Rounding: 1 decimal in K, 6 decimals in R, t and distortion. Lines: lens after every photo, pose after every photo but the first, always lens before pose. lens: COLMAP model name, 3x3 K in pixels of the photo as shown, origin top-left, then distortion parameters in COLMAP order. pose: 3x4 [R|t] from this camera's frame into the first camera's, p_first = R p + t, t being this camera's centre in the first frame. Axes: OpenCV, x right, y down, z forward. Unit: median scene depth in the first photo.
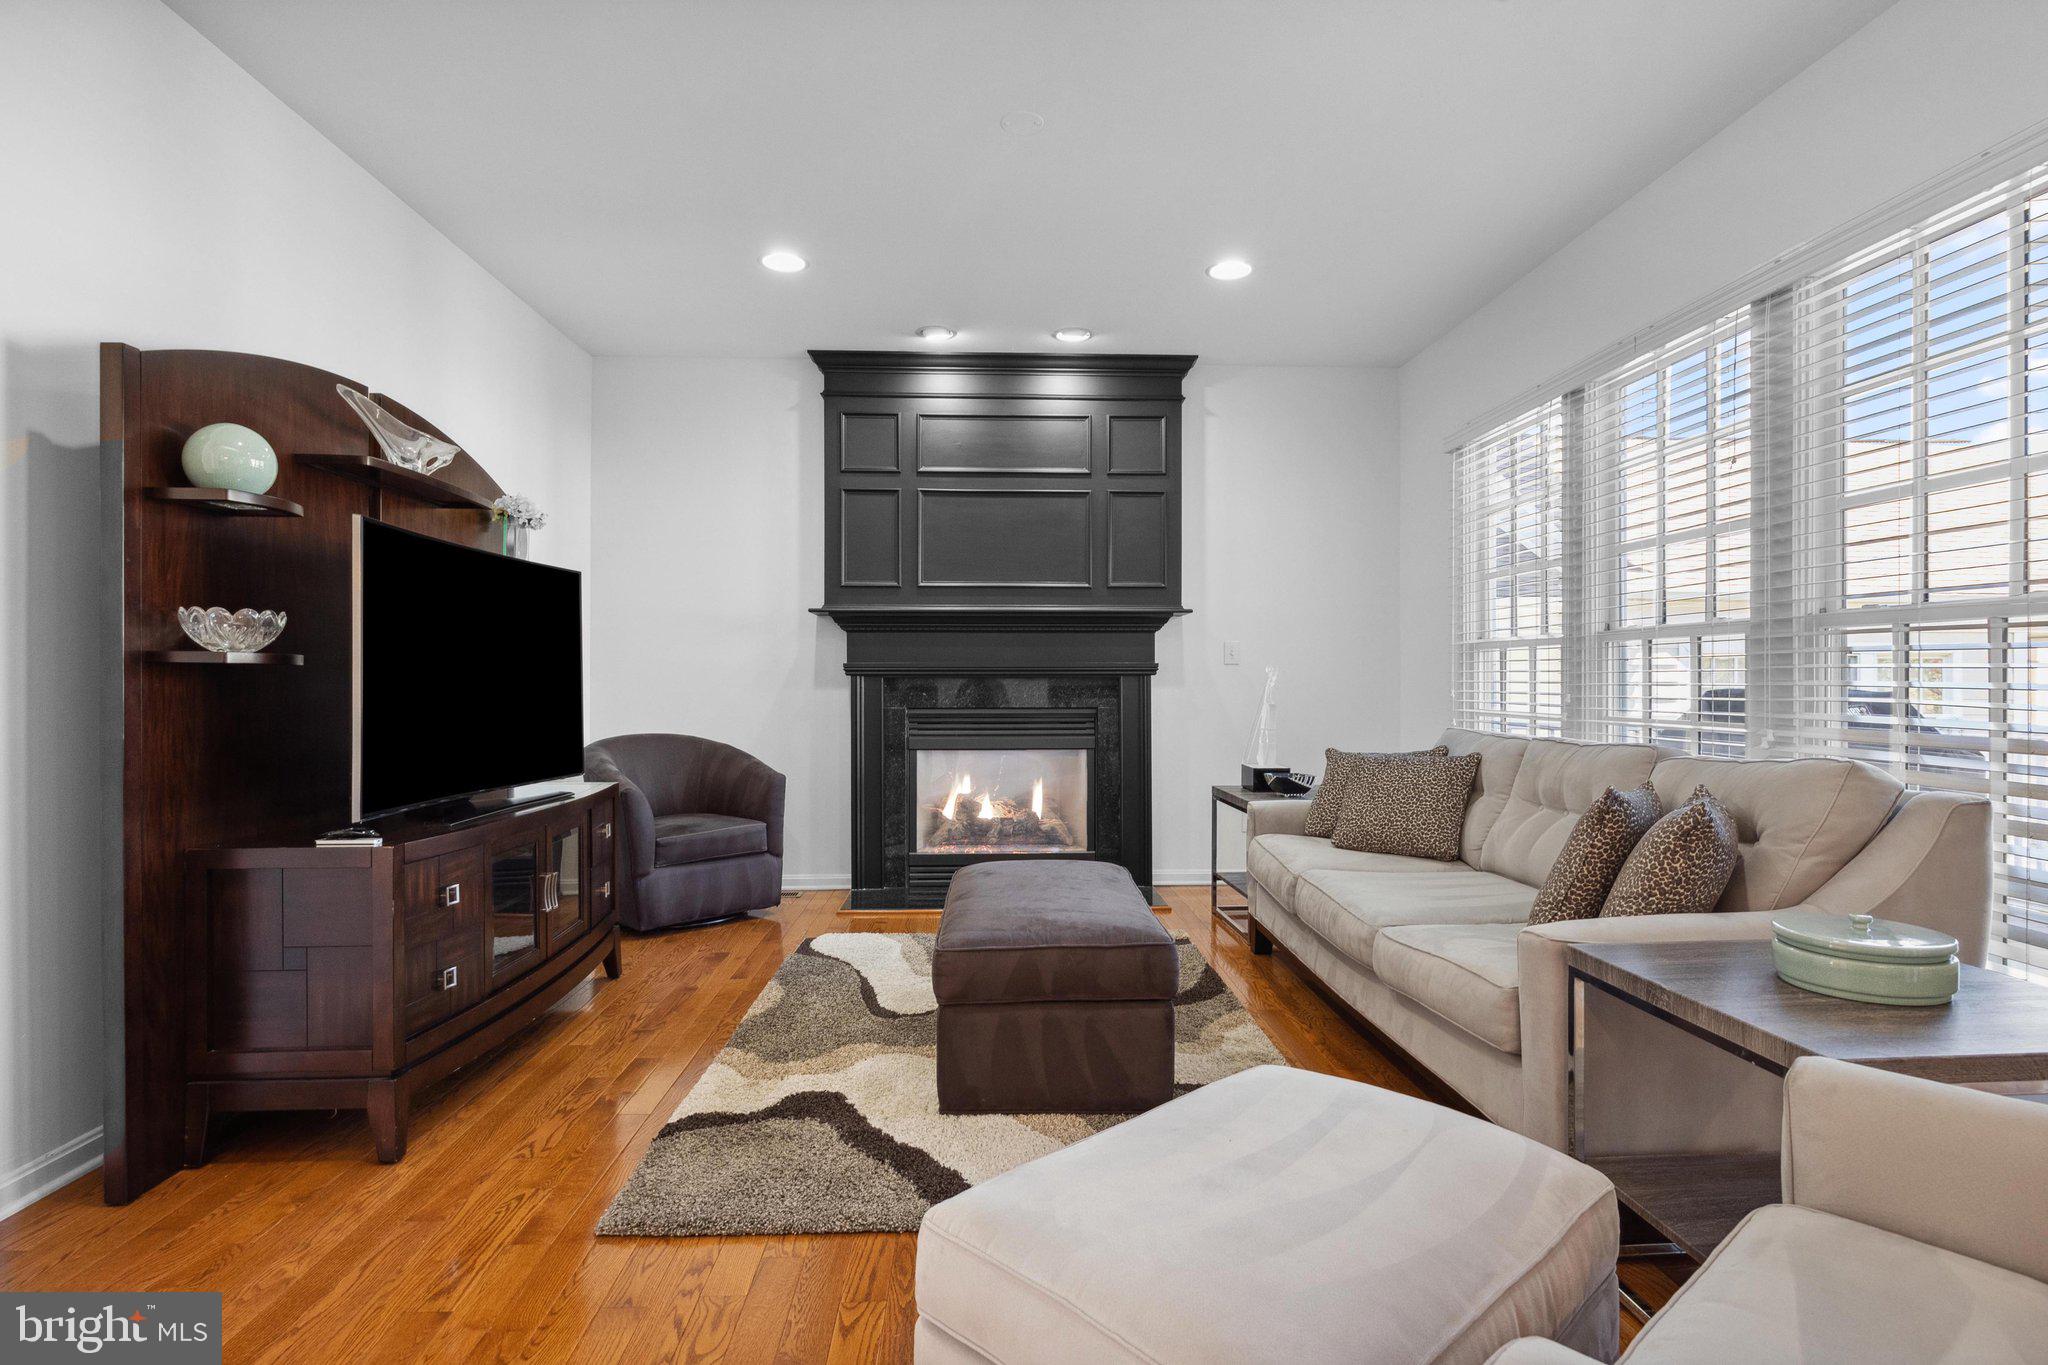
lens RADIAL K [[1034.8, 0, 1023.3], [0, 1034.8, 677.3], [0, 0, 1]] dist [-0.001328, 0.000480]
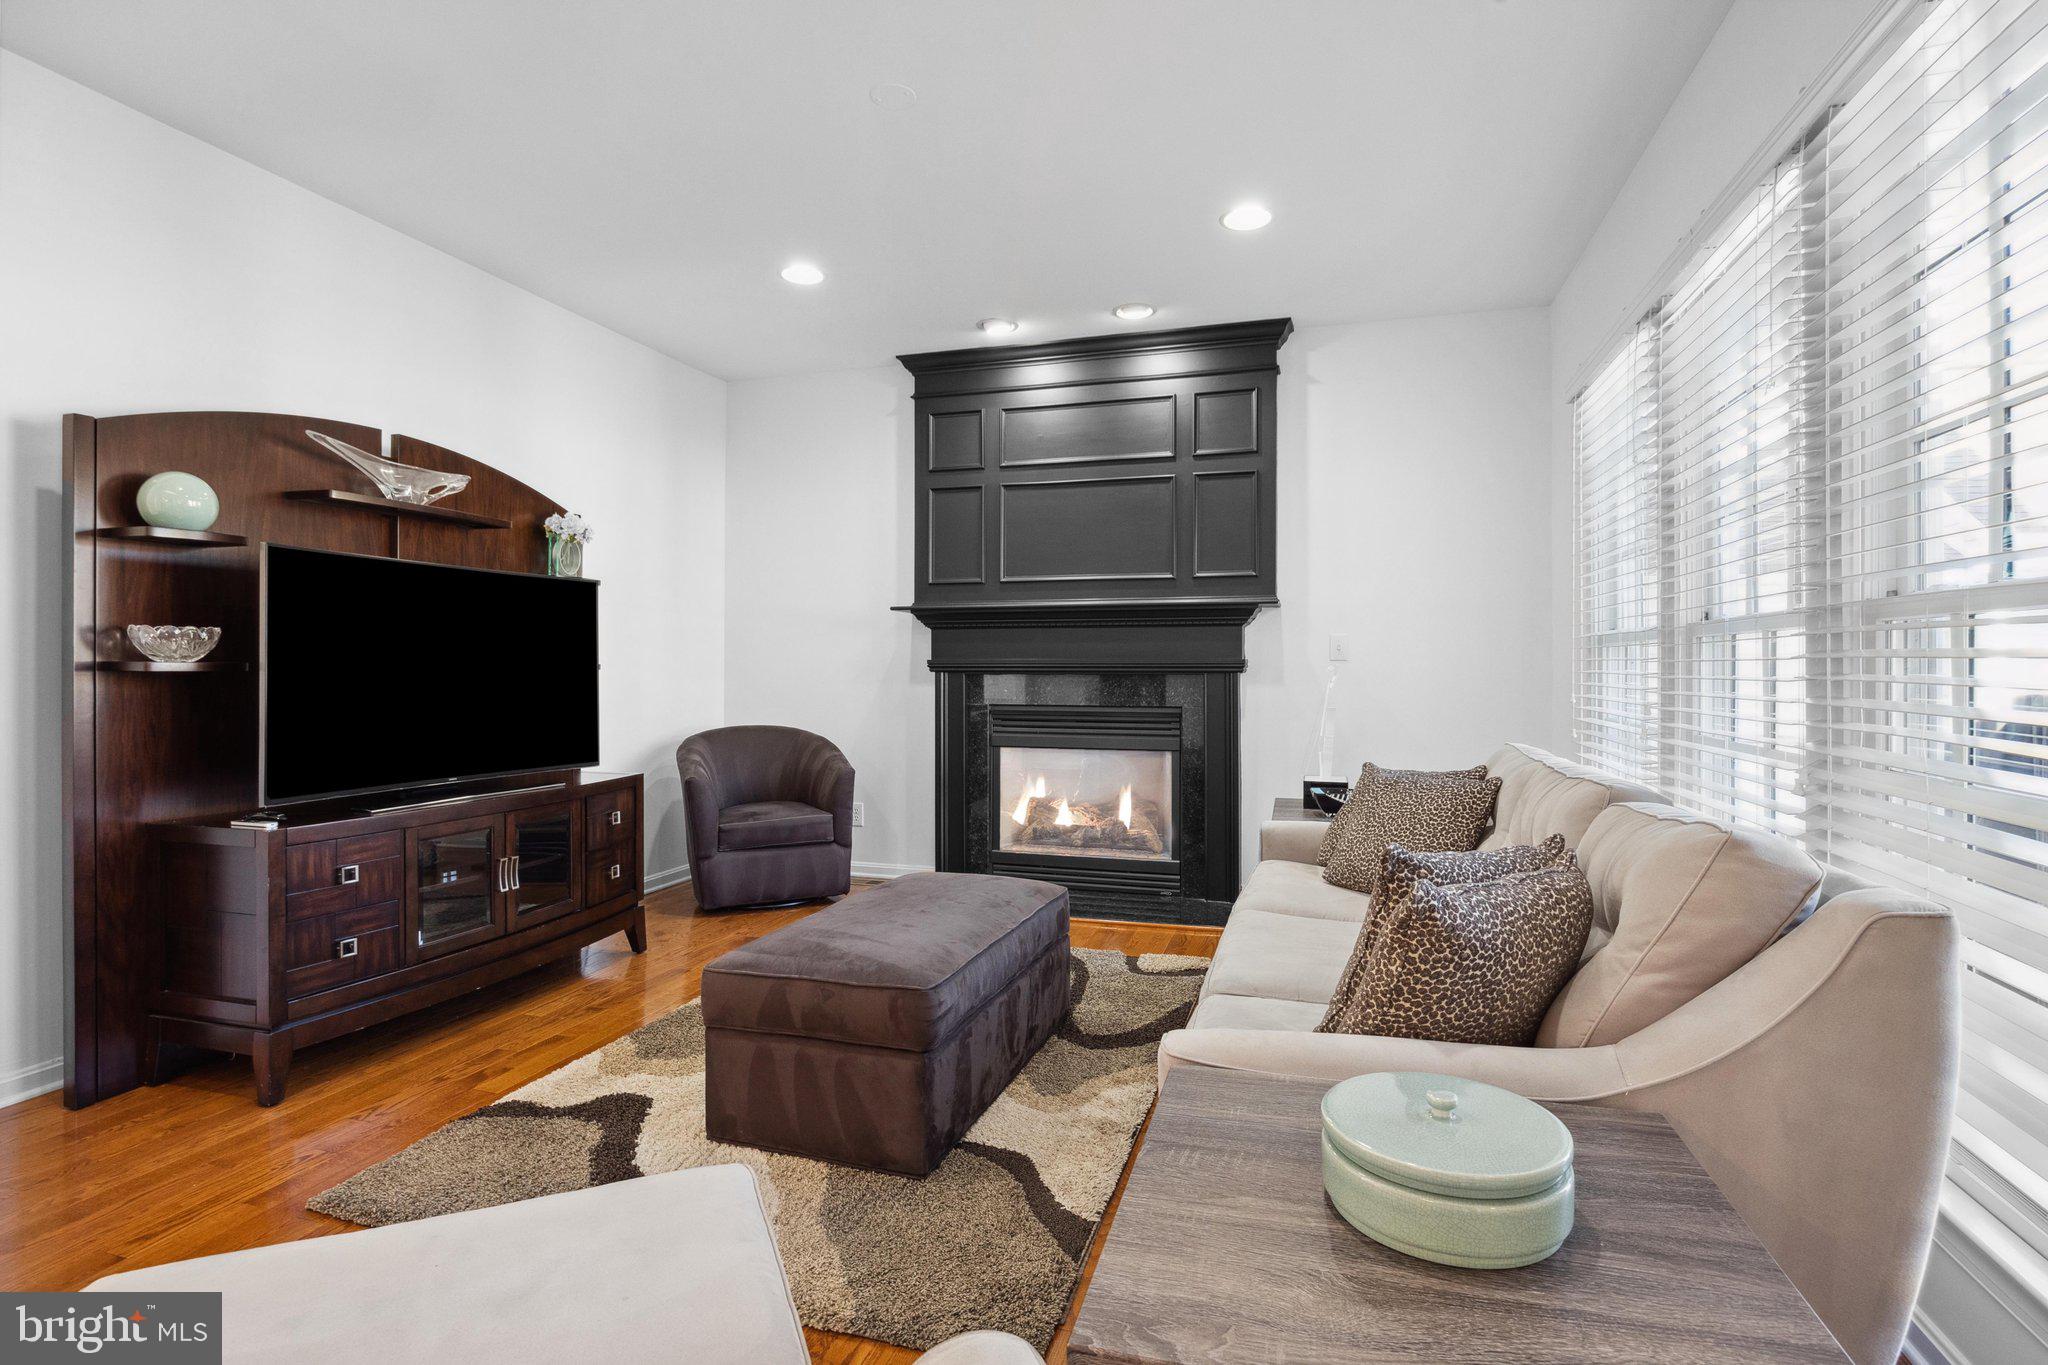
lens RADIAL K [[997.5, 0, 1022.6], [0, 997.5, 664.8], [0, 0, 1]] dist [-0.003307, -0.001092]
pose [[0.941235, 0.000805, -0.337751, 0.278419], [-0.000389, 0.999999, 0.001299, -0.011364], [0.337752, -0.001091, 0.941235, 0.123486]]
